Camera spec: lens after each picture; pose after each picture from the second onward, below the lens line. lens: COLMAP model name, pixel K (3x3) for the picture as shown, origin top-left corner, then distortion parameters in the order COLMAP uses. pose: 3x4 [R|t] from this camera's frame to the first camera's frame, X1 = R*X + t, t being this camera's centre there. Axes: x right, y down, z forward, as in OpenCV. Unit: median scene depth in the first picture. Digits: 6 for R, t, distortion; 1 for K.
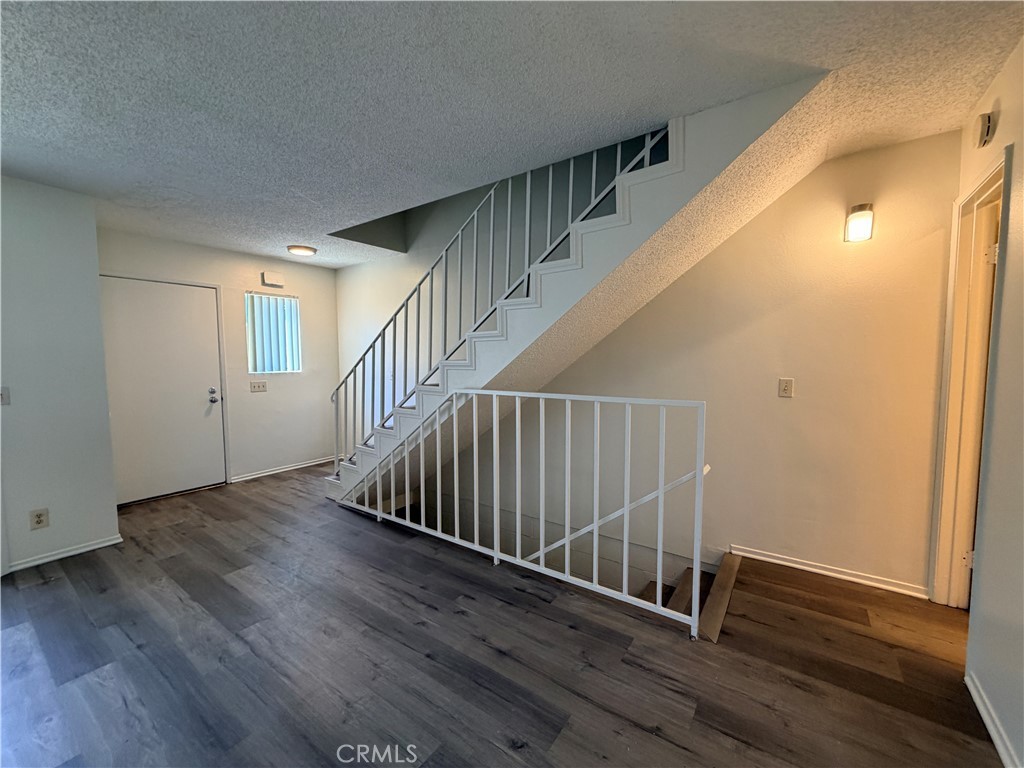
lens RADIAL K [[407.6, 0, 512.1], [0, 407.6, 387.5], [0, 0, 1]] dist [0.001173, 0.000244]
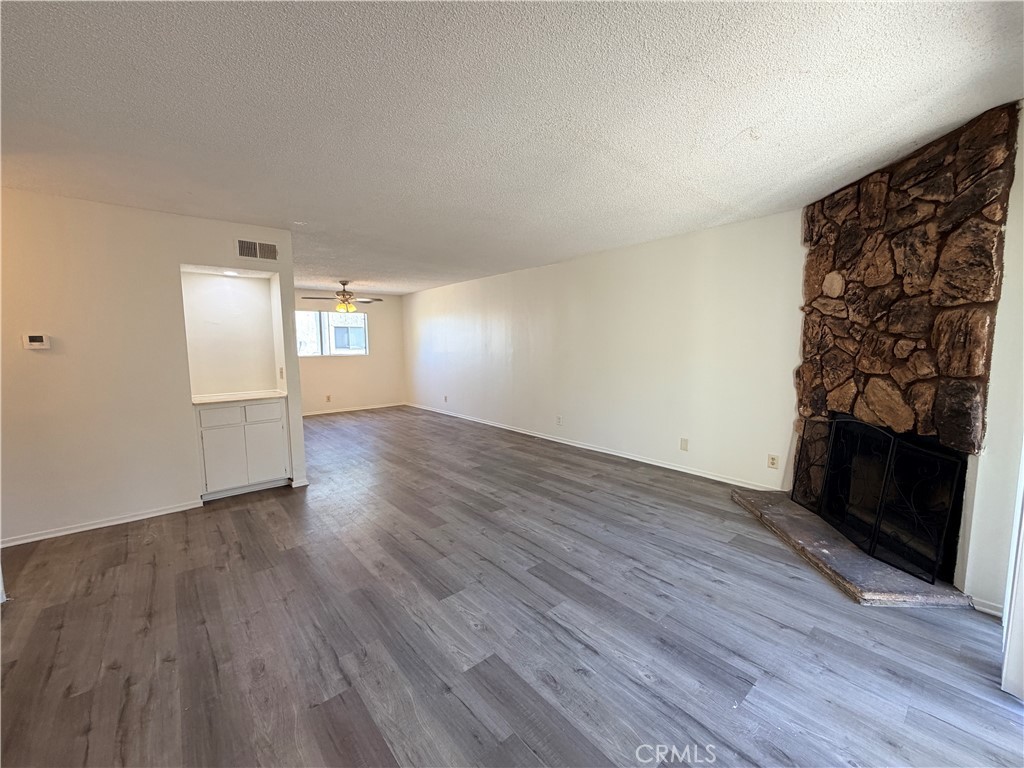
lens RADIAL K [[407.6, 0, 510.9], [0, 407.6, 383.4], [0, 0, 1]] dist [0.001173, 0.000244]
pose [[-0.968201, -0.008586, 0.250027, -0.940075], [0.034436, 0.985323, 0.167189, -0.109578], [-0.247793, 0.170482, -0.953695, 1.263376]]
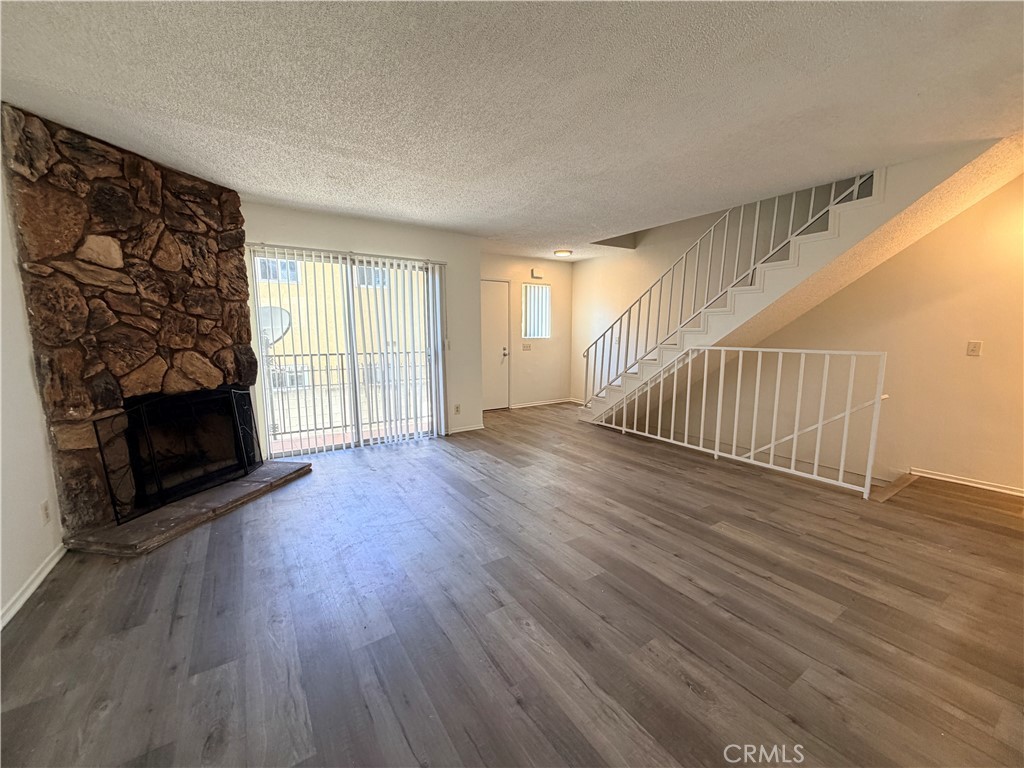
lens RADIAL K [[407.6, 0, 513.0], [0, 407.6, 386.1], [0, 0, 1]] dist [0.001173, 0.000244]
pose [[0.932714, 0.051037, -0.356987, -0.229381], [-0.028480, 0.997267, 0.068166, 0.074107], [0.359491, -0.053412, 0.931619, -0.750153]]
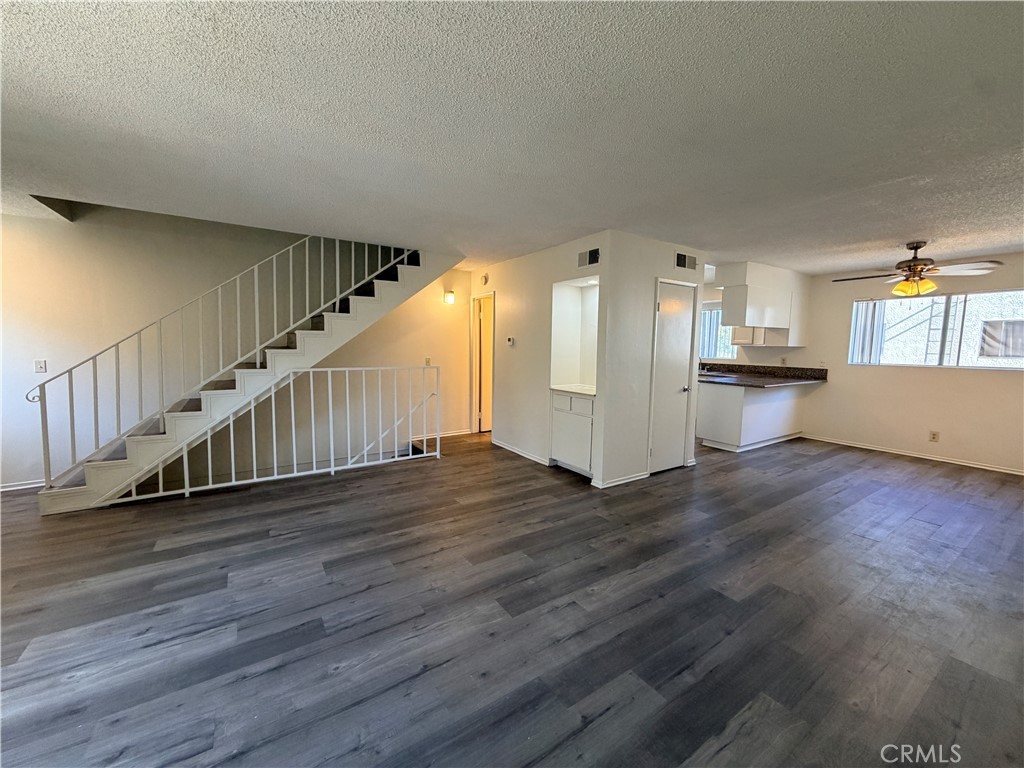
lens RADIAL K [[407.6, 0, 511.3], [0, 407.6, 382.8], [0, 0, 1]] dist [0.001173, 0.000244]
pose [[0.360447, -0.076686, 0.929622, -1.318791], [0.053731, 0.996667, 0.061384, 0.005727], [-0.931231, 0.027824, 0.363366, -0.276873]]
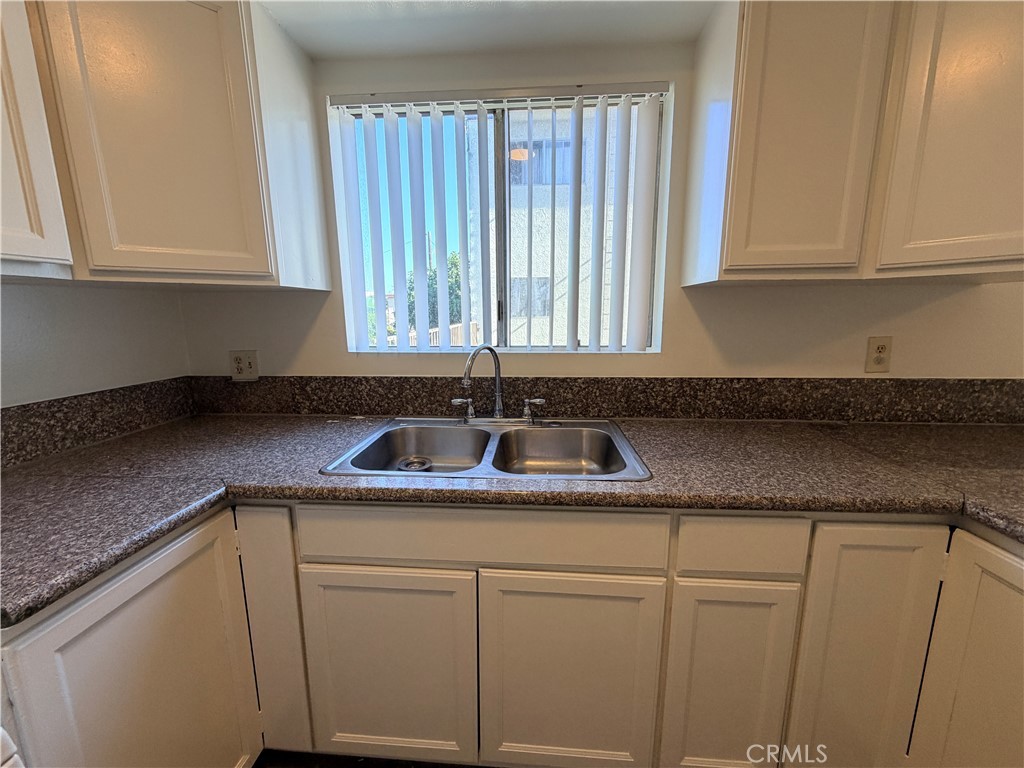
lens RADIAL K [[407.6, 0, 511.4], [0, 407.6, 384.3], [0, 0, 1]] dist [0.001173, 0.000244]
pose [[-0.530183, -0.138770, 0.836450, 1.415213], [0.070962, 0.975792, 0.206867, 0.005957], [-0.844908, 0.169034, -0.507501, -0.214183]]
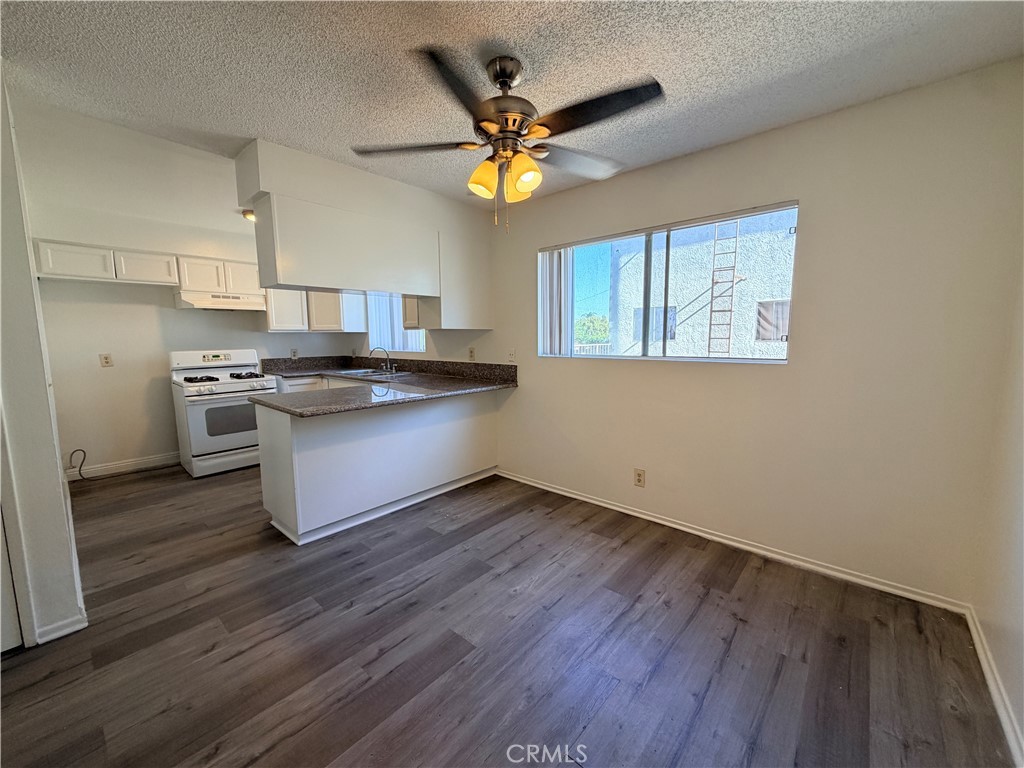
lens RADIAL K [[407.6, 0, 510.5], [0, 407.6, 387.0], [0, 0, 1]] dist [0.001173, 0.000244]
pose [[0.102992, -0.113882, 0.988141, 0.082527], [0.078221, 0.991275, 0.106090, 0.088020], [-0.991602, 0.066367, 0.111002, -1.238384]]
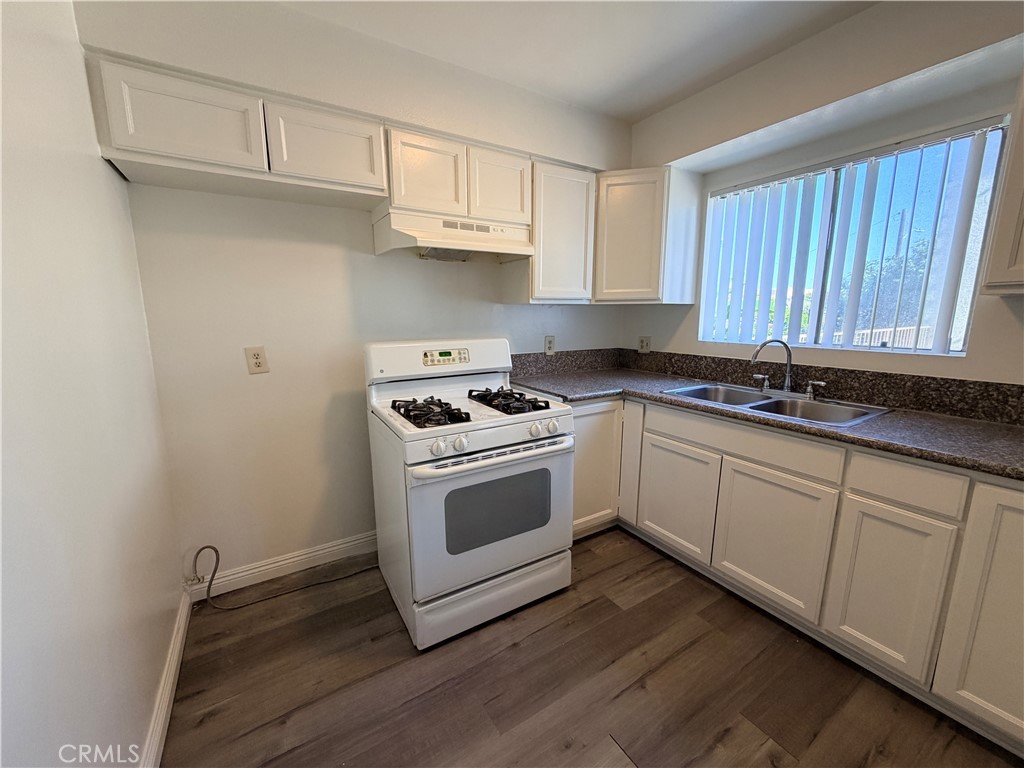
lens RADIAL K [[407.6, 0, 510.1], [0, 407.6, 383.3], [0, 0, 1]] dist [0.001173, 0.000244]
pose [[0.382399, -0.151058, 0.911566, 0.941881], [0.066811, 0.988484, 0.135778, 0.003843], [-0.921579, 0.008982, 0.388088, -0.286779]]
